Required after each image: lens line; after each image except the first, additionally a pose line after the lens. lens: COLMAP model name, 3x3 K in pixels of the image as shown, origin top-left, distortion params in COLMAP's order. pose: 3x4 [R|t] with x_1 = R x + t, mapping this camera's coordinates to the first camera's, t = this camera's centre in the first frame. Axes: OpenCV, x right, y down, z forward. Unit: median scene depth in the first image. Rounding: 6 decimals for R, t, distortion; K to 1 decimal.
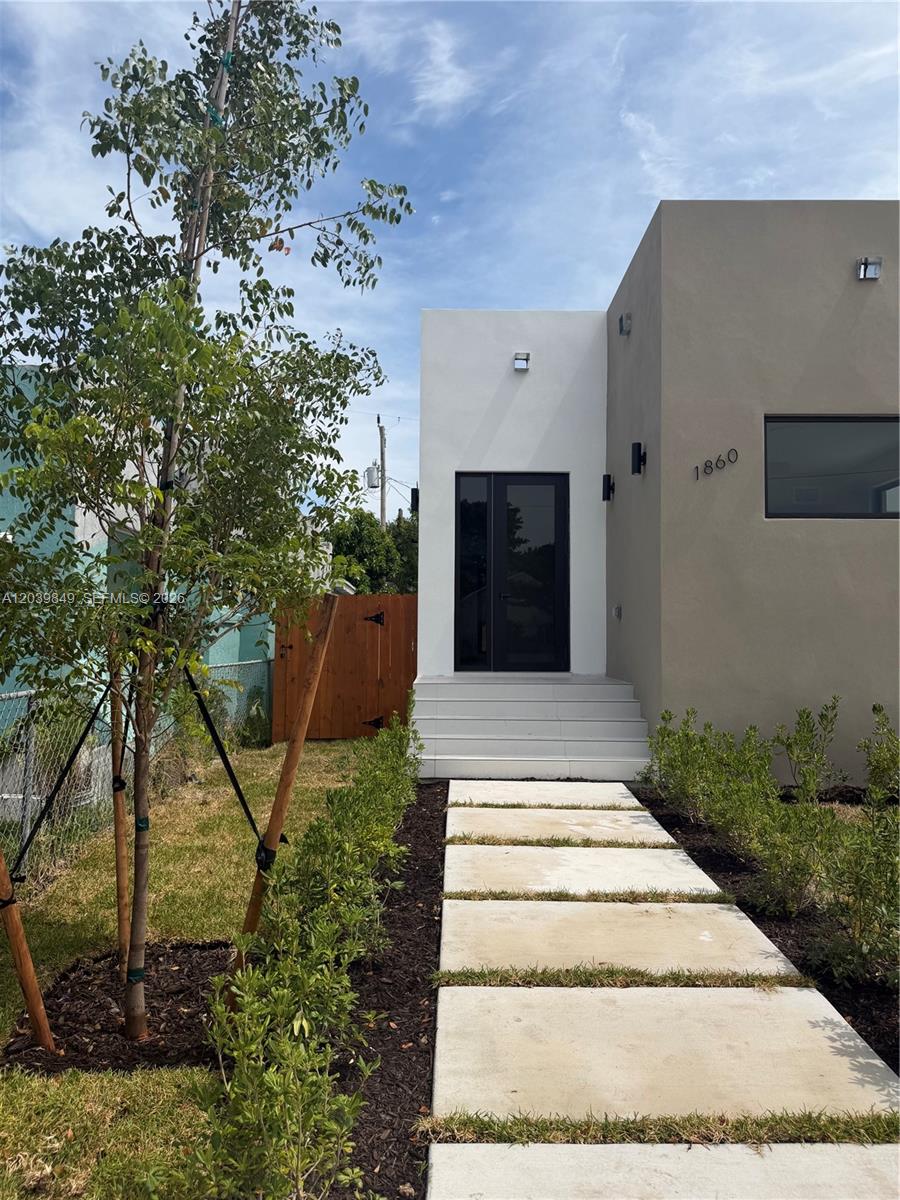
lens RADIAL K [[833.1, 0, 434.2], [0, 833.1, 604.7], [0, 0, 1]] dist [0.076344, -0.111361]
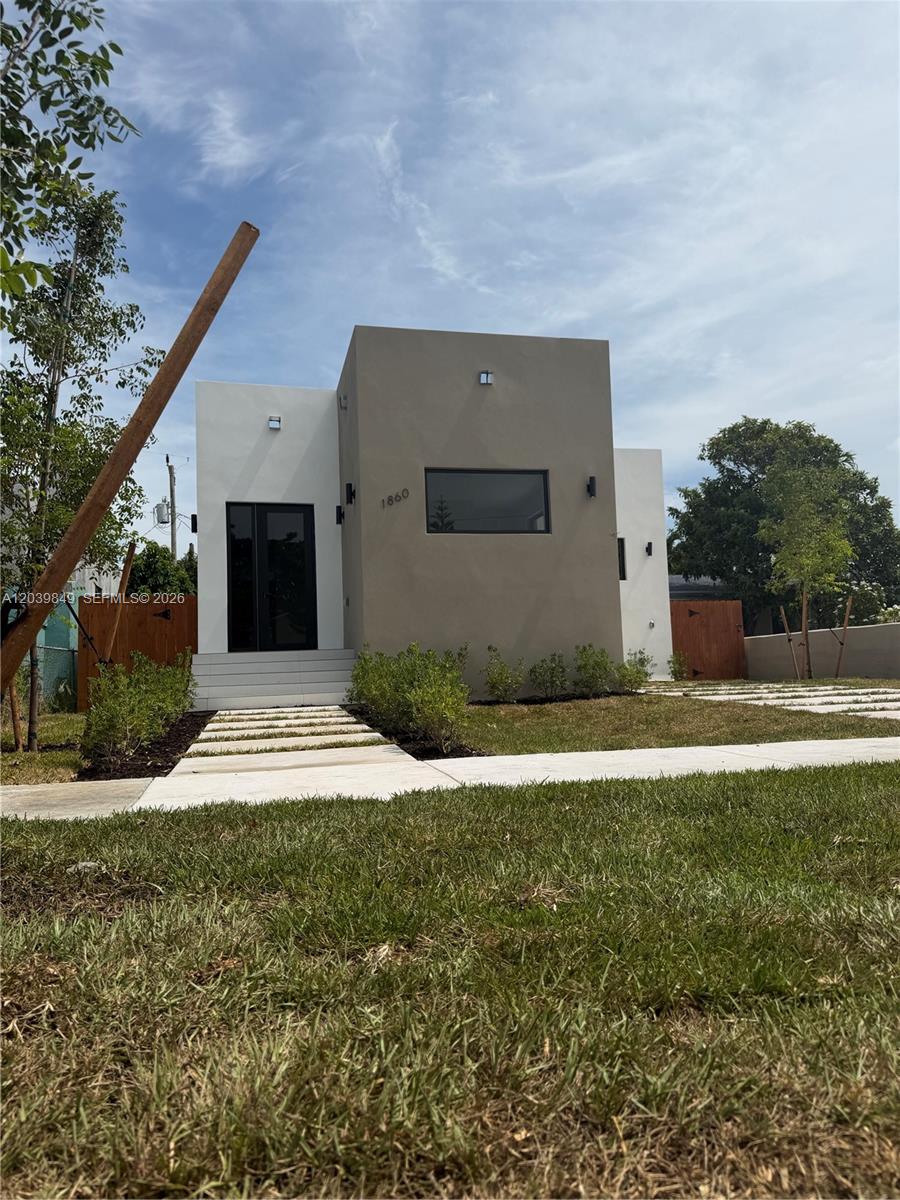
lens RADIAL K [[819.3, 0, 460.5], [0, 819.3, 592.8], [0, 0, 1]] dist [0.104461, 0.000273]
pose [[0.964560, -0.014658, 0.263456, 0.036802], [0.031856, 0.997622, -0.061125, 0.079425], [-0.261933, 0.067351, 0.962733, -0.368485]]
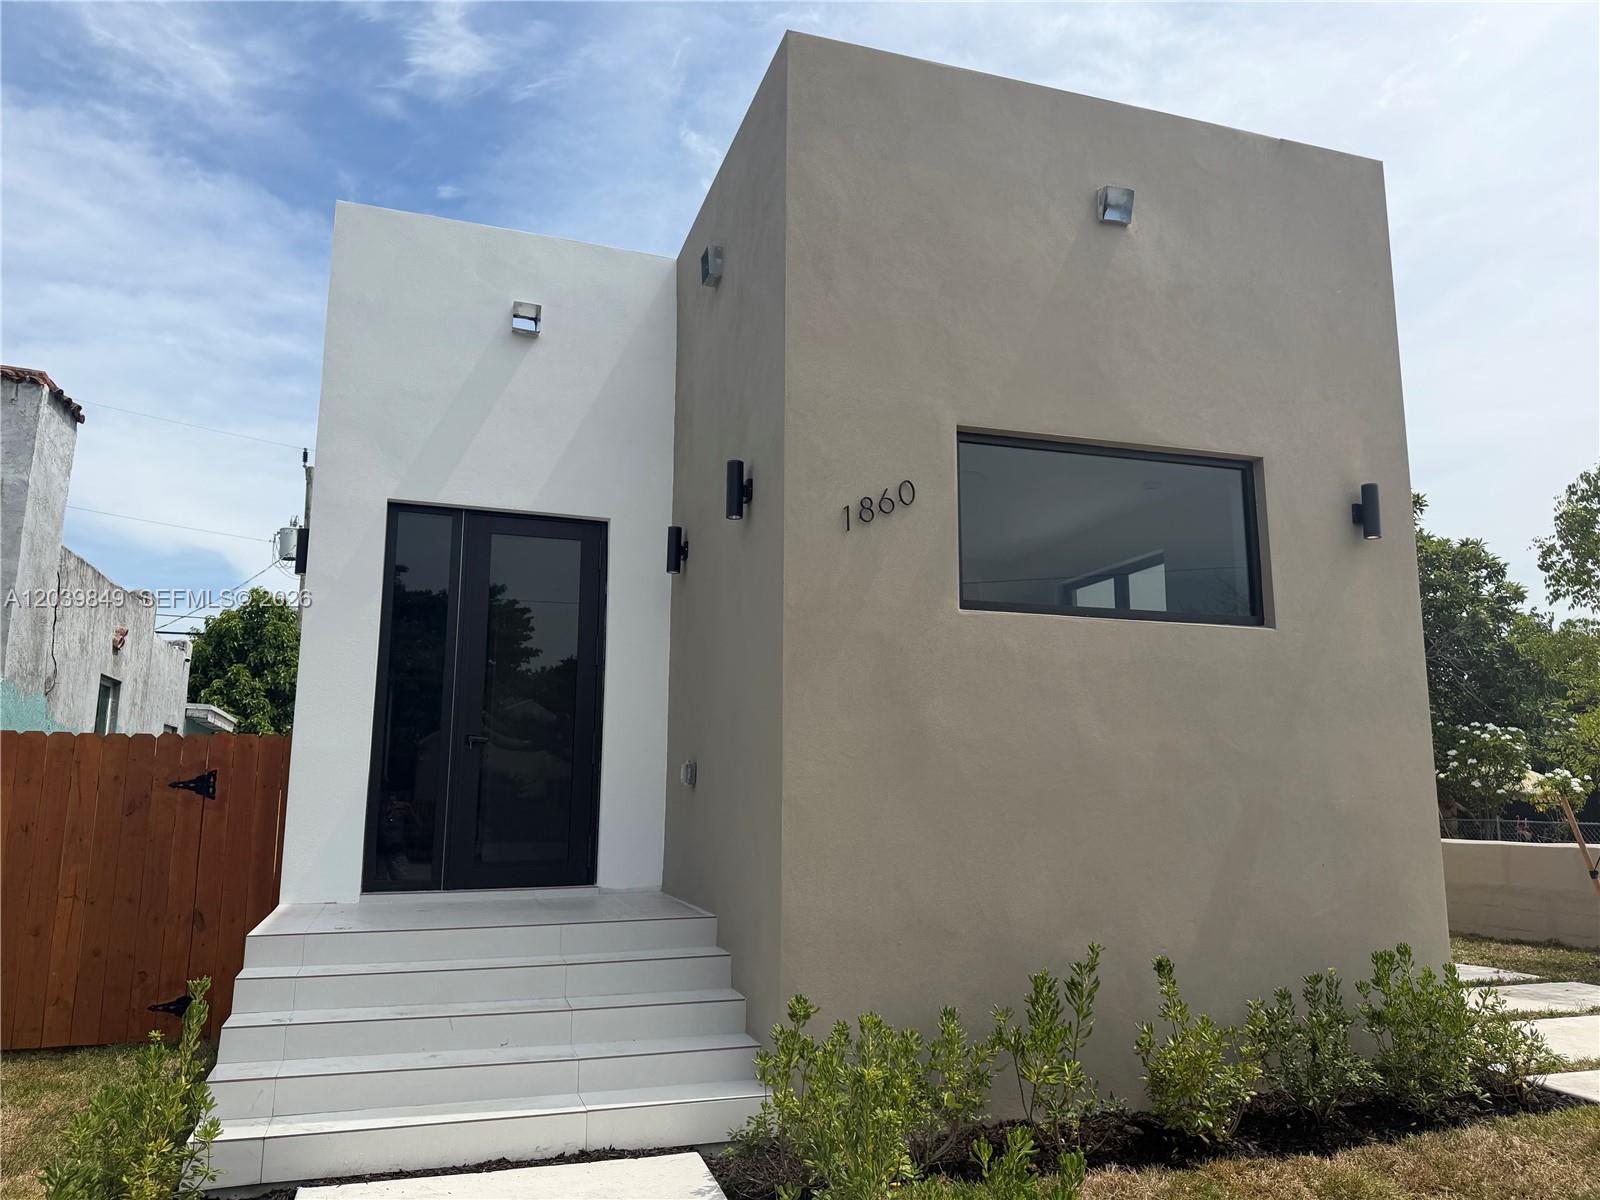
lens RADIAL K [[1110.8, 0, 801.5], [0, 1110.8, 603.2], [0, 0, 1]] dist [0.076344, -0.111361]
pose [[0.942103, 0.055927, 0.330626, 0.040591], [-0.012858, 0.991293, -0.131043, -0.007127], [-0.335076, 0.119205, 0.934620, 0.267797]]
